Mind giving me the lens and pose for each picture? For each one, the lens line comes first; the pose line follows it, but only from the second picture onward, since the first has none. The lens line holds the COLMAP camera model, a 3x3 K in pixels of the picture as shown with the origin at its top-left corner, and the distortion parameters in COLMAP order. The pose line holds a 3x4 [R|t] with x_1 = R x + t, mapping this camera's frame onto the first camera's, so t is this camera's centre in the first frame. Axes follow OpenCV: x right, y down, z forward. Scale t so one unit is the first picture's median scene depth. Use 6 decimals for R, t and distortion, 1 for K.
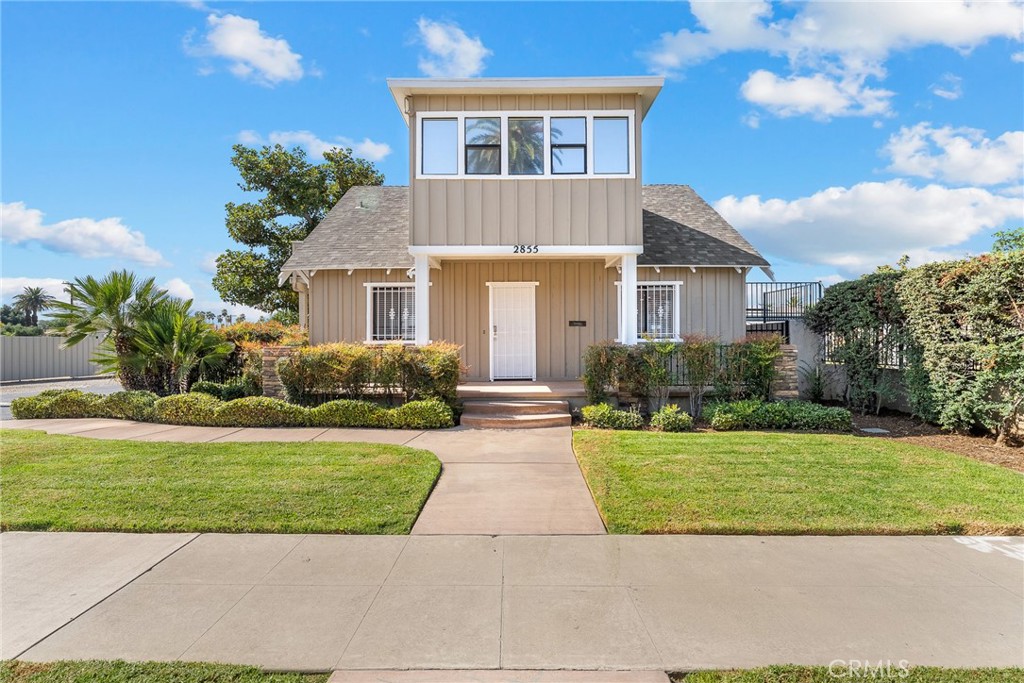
lens RADIAL K [[483.1, 0, 512.0], [0, 483.1, 341.5], [0, 0, 1]] dist [-0.000526, -0.000156]
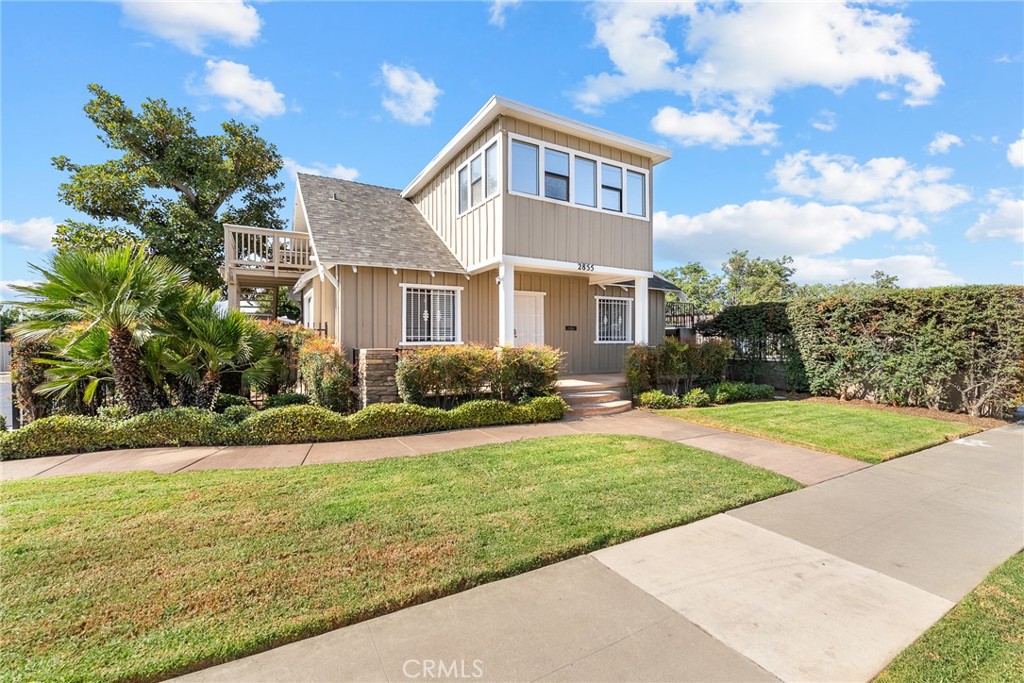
lens RADIAL K [[433.0, 0, 512.0], [0, 433.0, 339.7], [0, 0, 1]] dist [-0.000312, -0.000103]
pose [[0.867855, 0.004087, 0.496801, -0.672201], [-0.002712, 0.999990, -0.003488, -0.004582], [-0.496810, 0.001680, 0.867858, 0.149954]]
